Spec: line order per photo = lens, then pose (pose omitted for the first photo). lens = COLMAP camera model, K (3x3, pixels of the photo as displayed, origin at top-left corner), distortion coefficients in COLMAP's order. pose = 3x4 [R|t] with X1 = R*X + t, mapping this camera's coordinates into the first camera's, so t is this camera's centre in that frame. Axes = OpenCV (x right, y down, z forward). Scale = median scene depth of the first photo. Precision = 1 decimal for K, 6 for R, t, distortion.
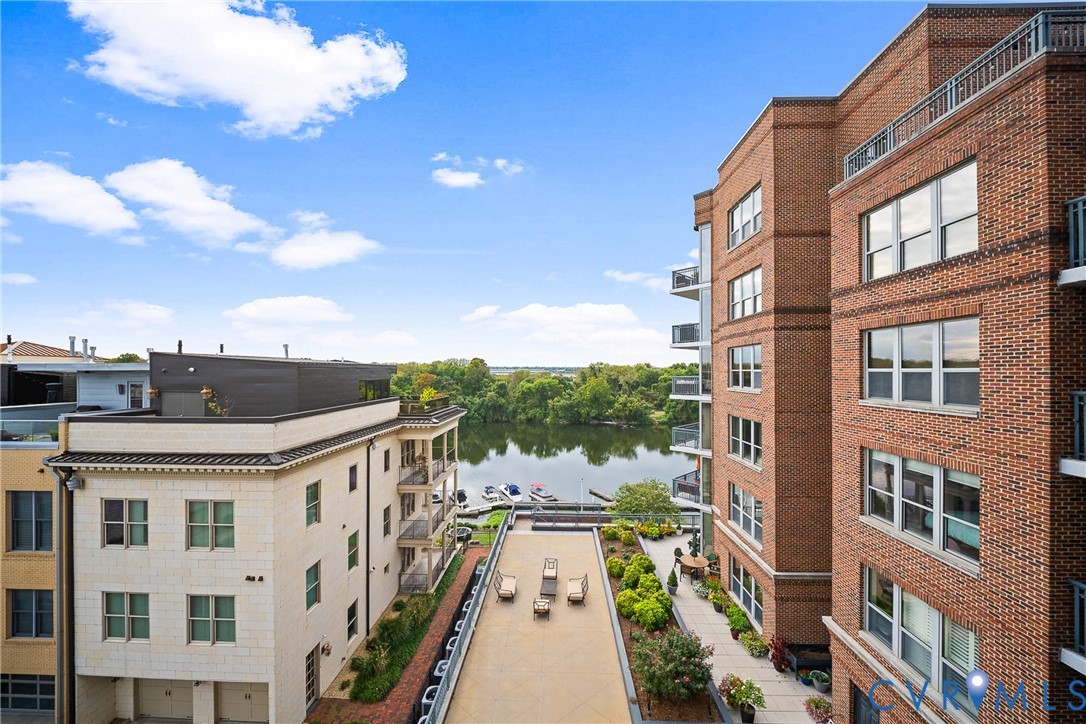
lens RADIAL K [[378.6, 0, 543.0], [0, 378.6, 362.0], [0, 0, 1]] dist [-0.004566, -0.000291]
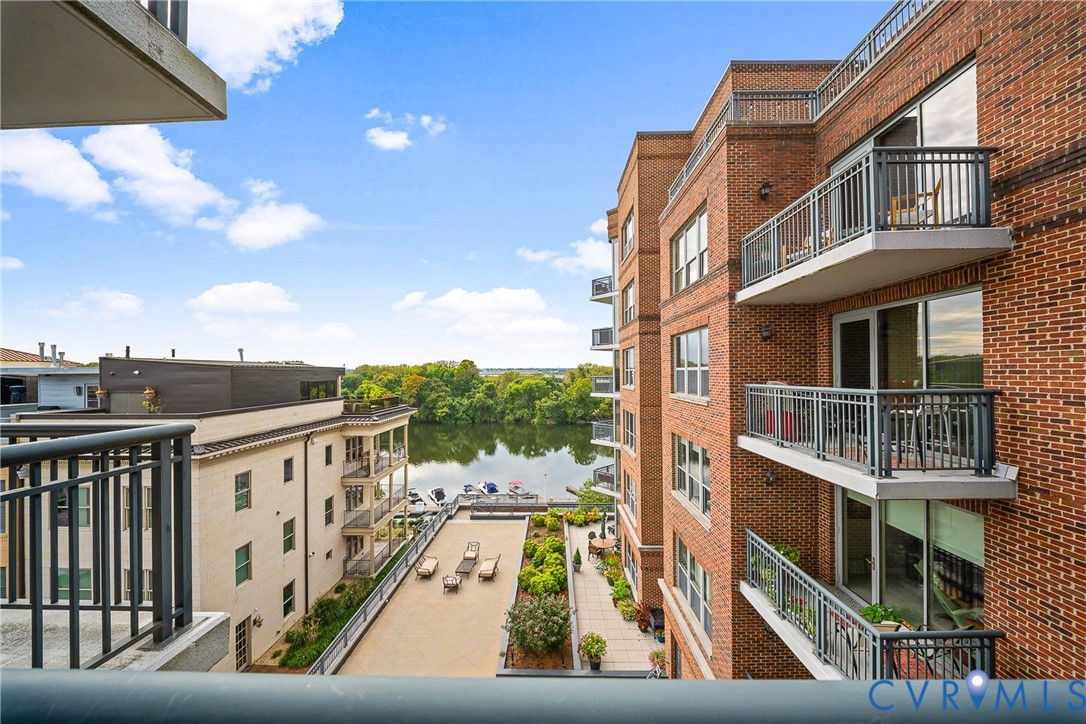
lens RADIAL K [[376.7, 0, 543.0], [0, 376.7, 363.4], [0, 0, 1]] dist [-0.006195, -0.000228]
pose [[0.999915, -0.006070, 0.011577, 0.185193], [0.006067, 0.999982, 0.000303, 0.000363], [-0.011579, -0.000232, 0.999933, -0.084390]]
